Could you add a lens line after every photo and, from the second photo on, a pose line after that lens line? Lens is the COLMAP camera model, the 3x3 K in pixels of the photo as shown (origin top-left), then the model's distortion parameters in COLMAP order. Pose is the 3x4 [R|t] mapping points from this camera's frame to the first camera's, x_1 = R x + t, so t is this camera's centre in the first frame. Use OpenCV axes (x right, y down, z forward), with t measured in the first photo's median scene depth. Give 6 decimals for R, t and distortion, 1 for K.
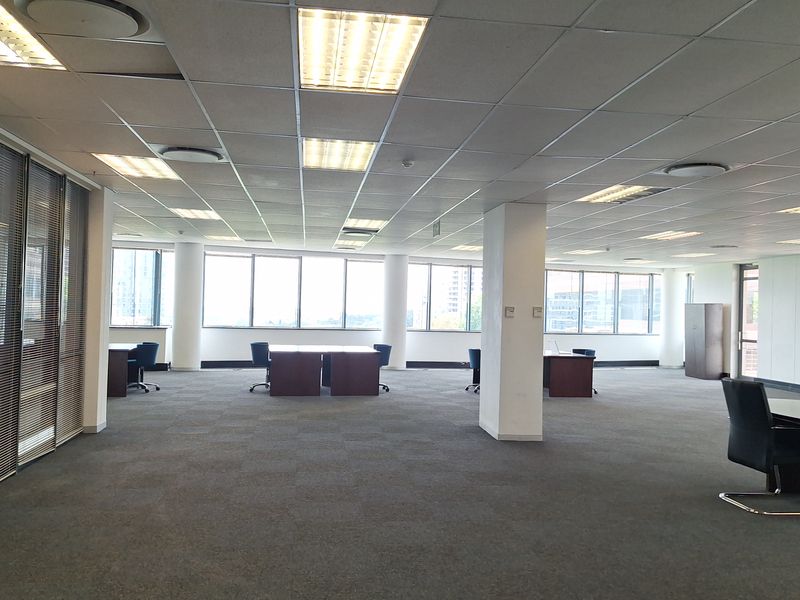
lens RADIAL K [[735.1, 0, 400.0], [0, 735.1, 300.0], [0, 0, 1]] dist [0.122954, -0.171390]
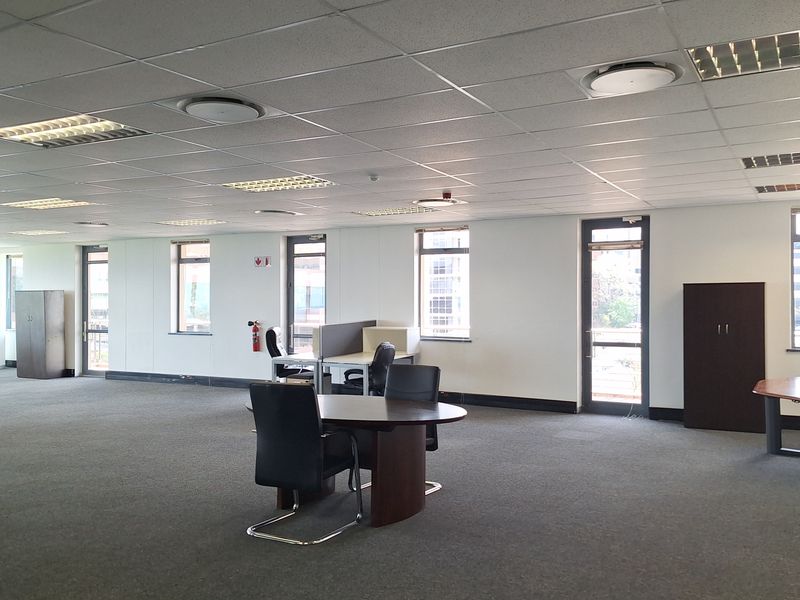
lens RADIAL K [[735.1, 0, 400.0], [0, 735.1, 300.0], [0, 0, 1]] dist [0.122954, -0.171390]
pose [[0.593157, -0.024156, 0.804724, -0.042525], [0.010483, 0.999697, 0.022282, 0.000913], [-0.805019, -0.004781, 0.593230, 0.174079]]
